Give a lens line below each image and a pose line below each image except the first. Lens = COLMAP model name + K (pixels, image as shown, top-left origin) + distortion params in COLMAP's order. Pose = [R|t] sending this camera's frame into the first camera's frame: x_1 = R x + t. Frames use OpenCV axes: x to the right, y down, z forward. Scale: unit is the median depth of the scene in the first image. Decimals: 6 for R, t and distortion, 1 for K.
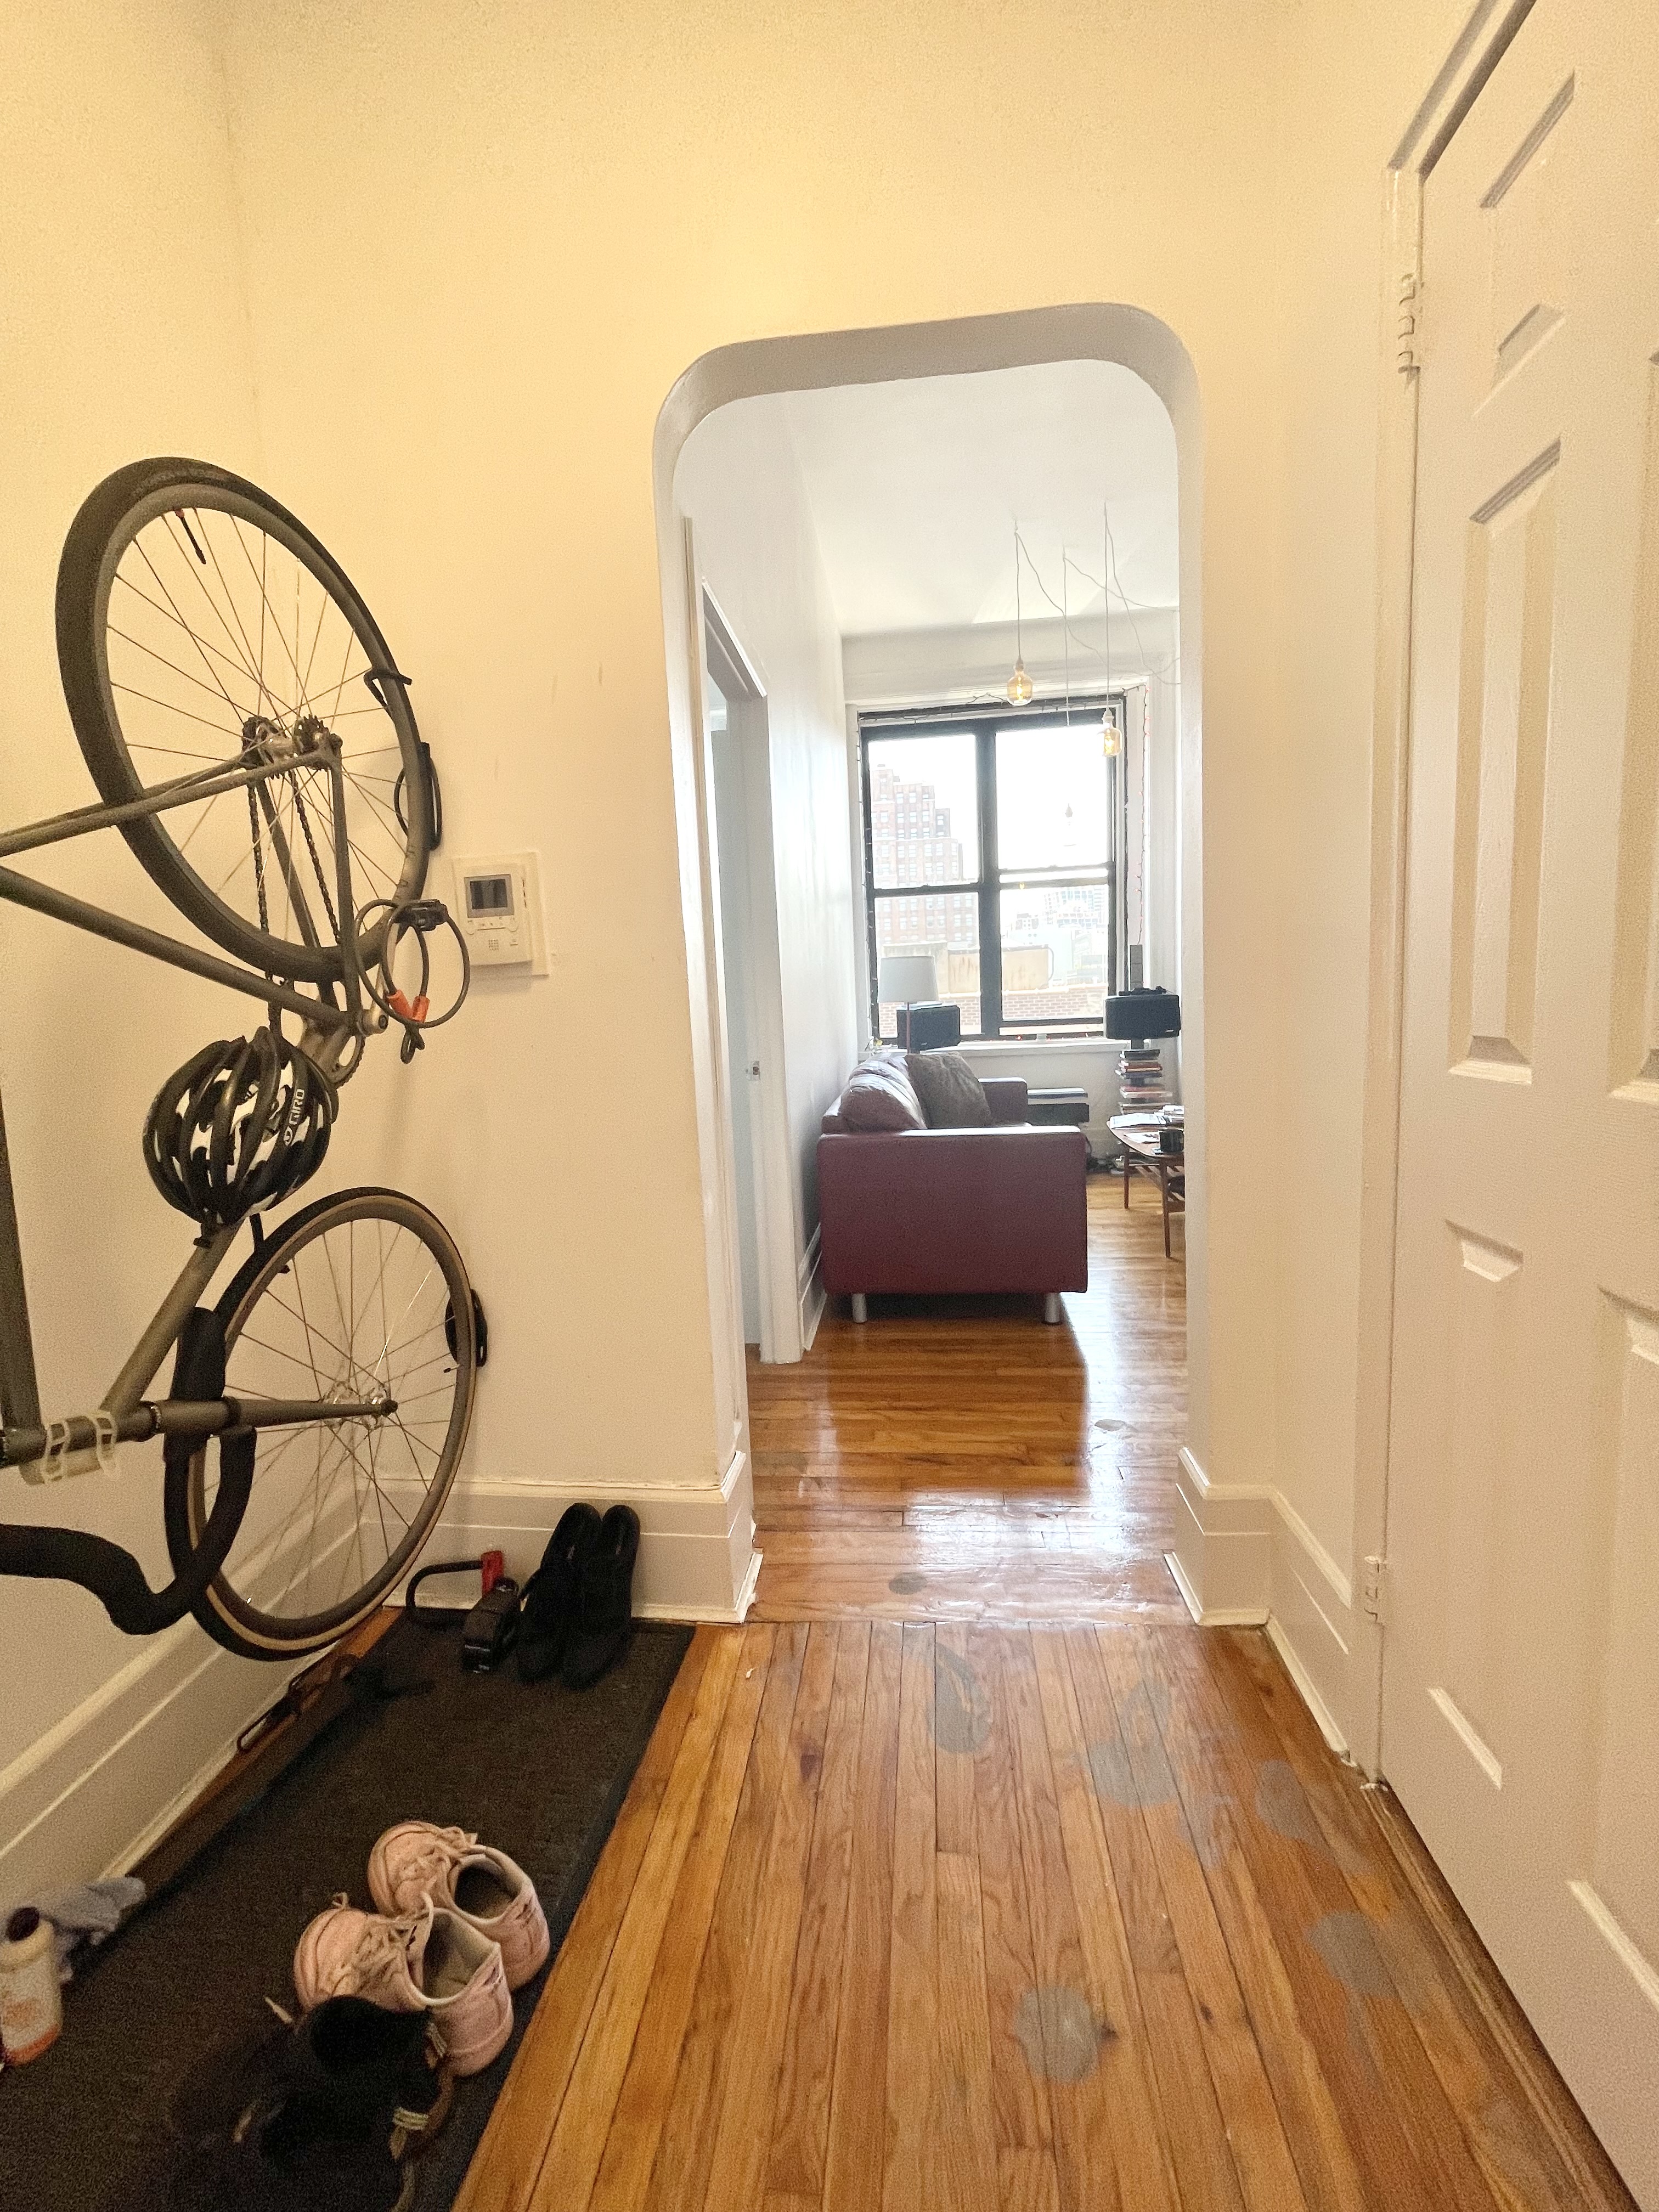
lens RADIAL K [[894.9, 0, 827.3], [0, 894.9, 1098.2], [0, 0, 1]] dist [-0.017455, 0.010489]
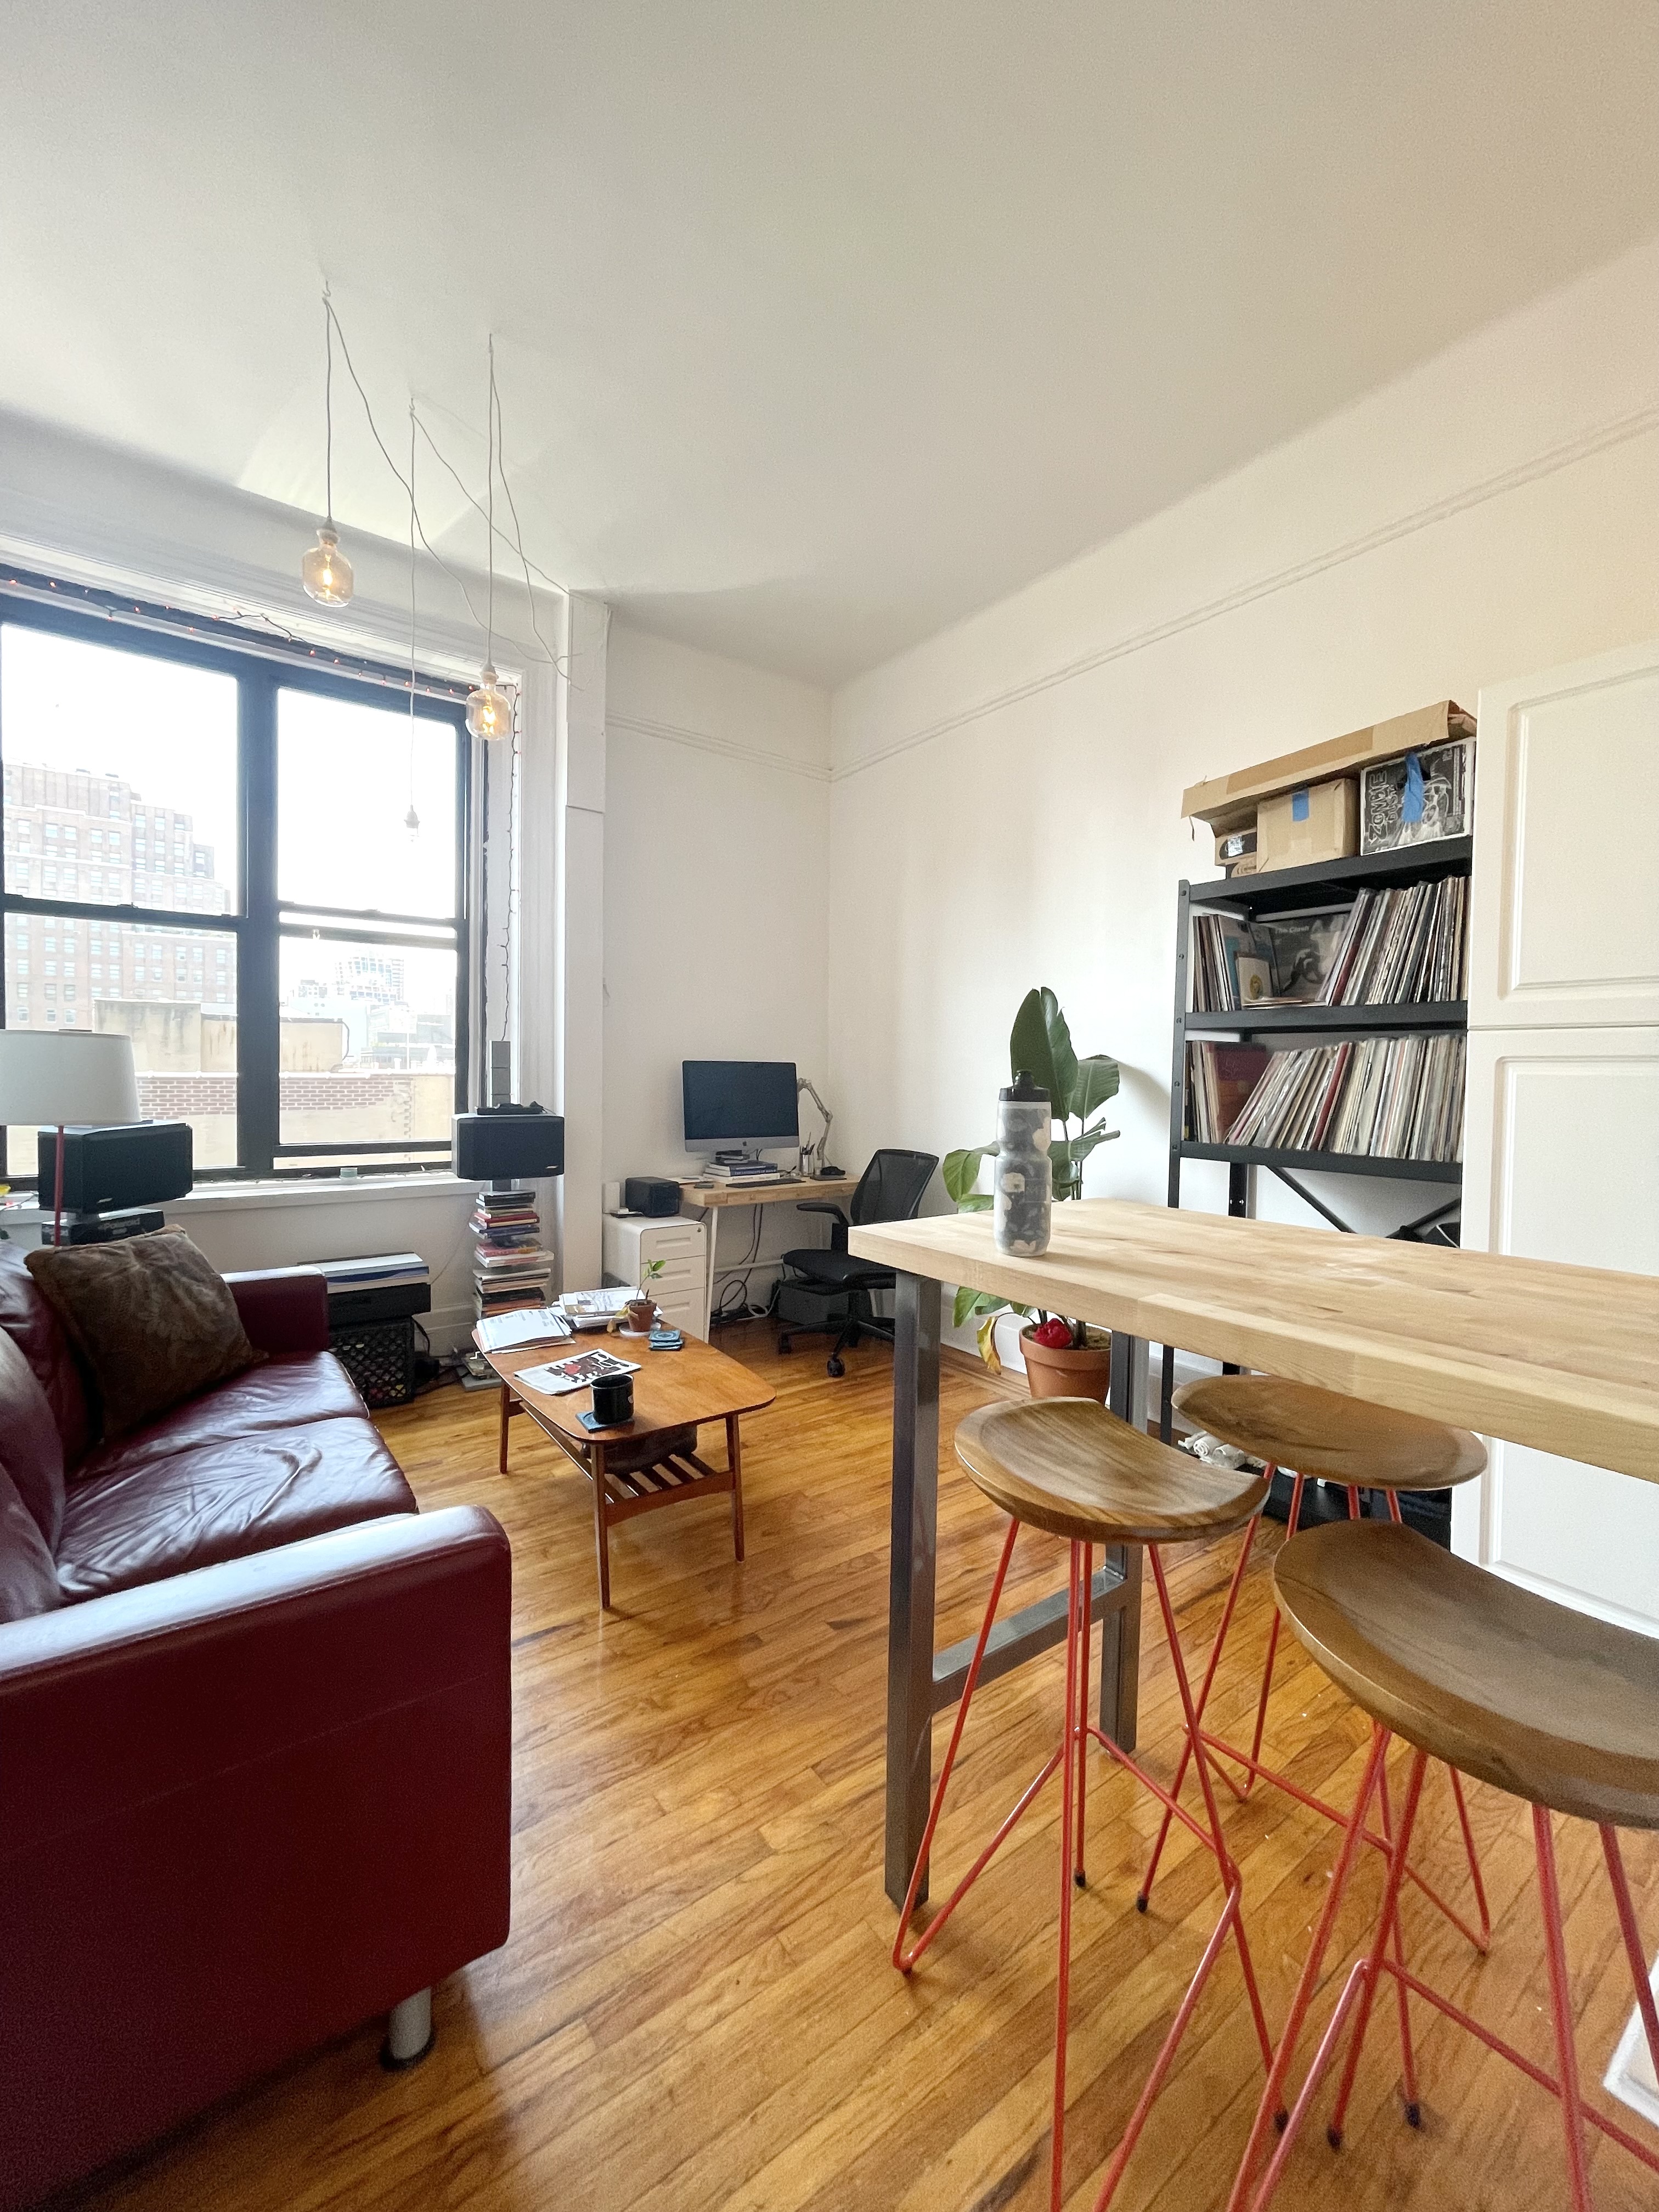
lens RADIAL K [[894.9, 0, 827.3], [0, 894.9, 1098.2], [0, 0, 1]] dist [-0.017455, 0.010489]
pose [[0.734621, 0.035096, 0.677569, 0.061145], [0.028019, 0.996240, -0.081981, -0.061229], [-0.677899, 0.079210, 0.730876, 0.313014]]
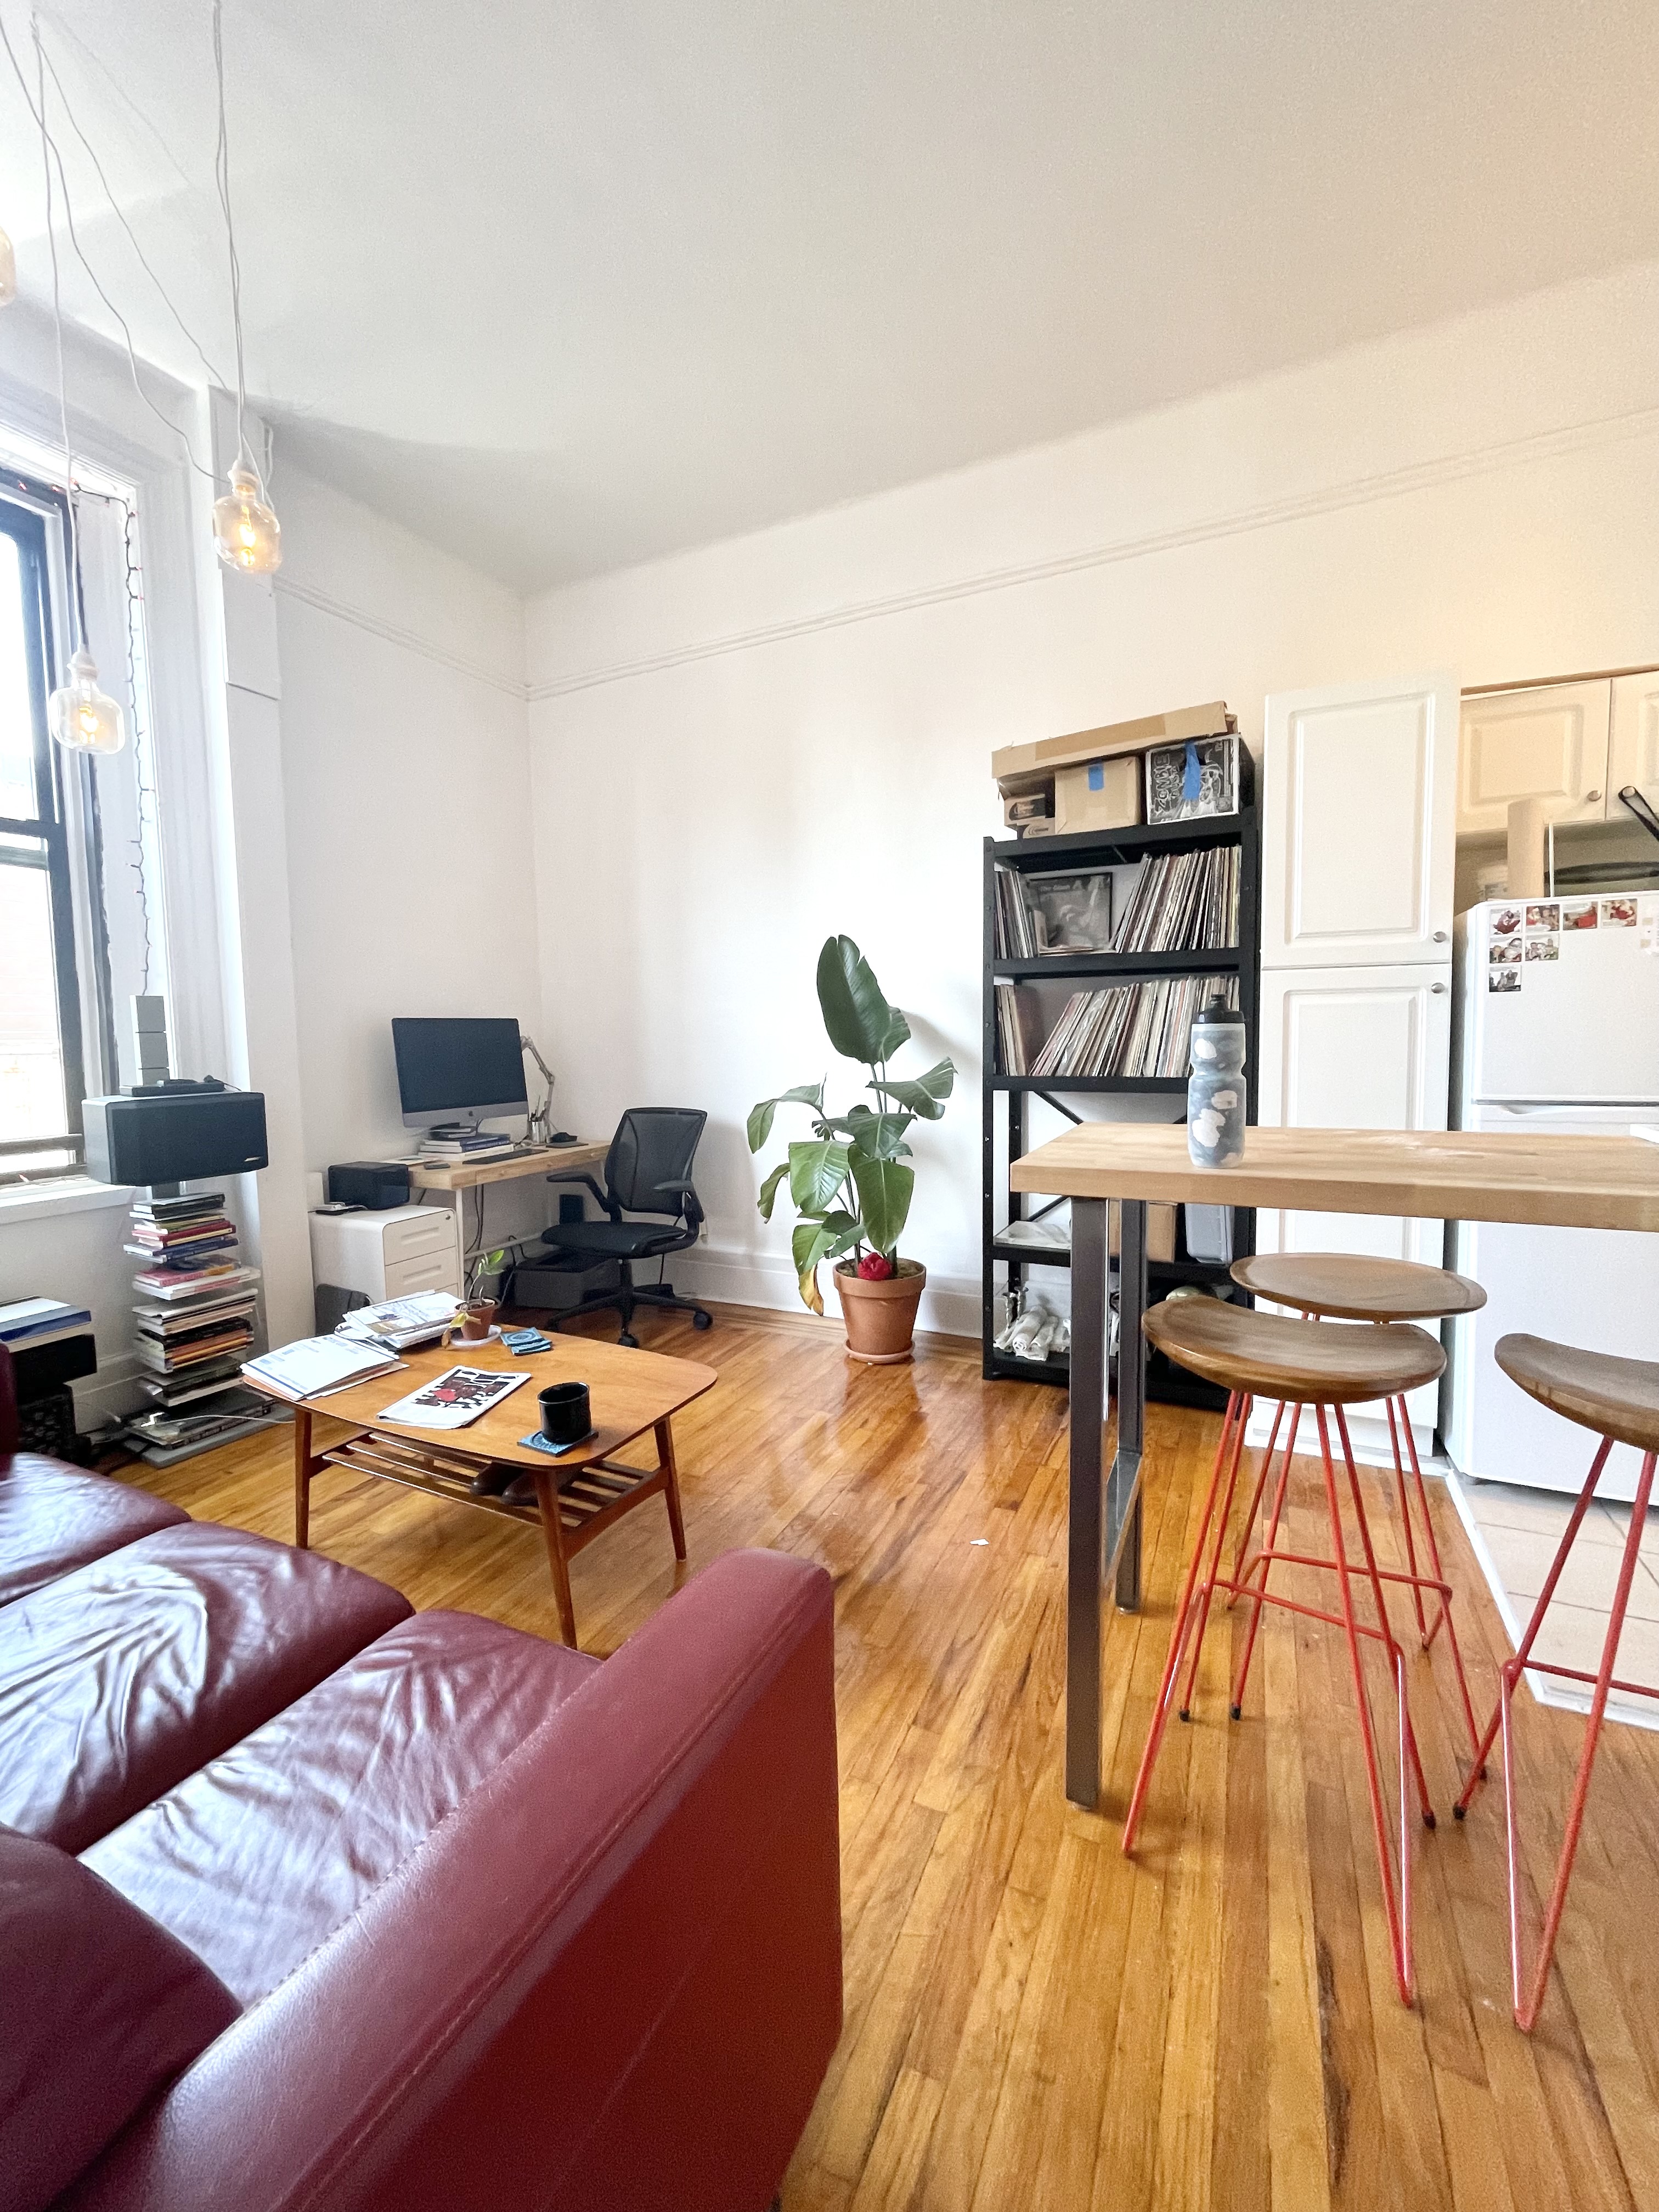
lens RADIAL K [[894.9, 0, 827.3], [0, 894.9, 1098.2], [0, 0, 1]] dist [-0.017455, 0.010489]
pose [[0.332893, -0.031901, 0.942425, -0.008032], [0.107219, 0.994226, -0.004219, -0.067526], [-0.936849, 0.102451, 0.334392, 0.456335]]
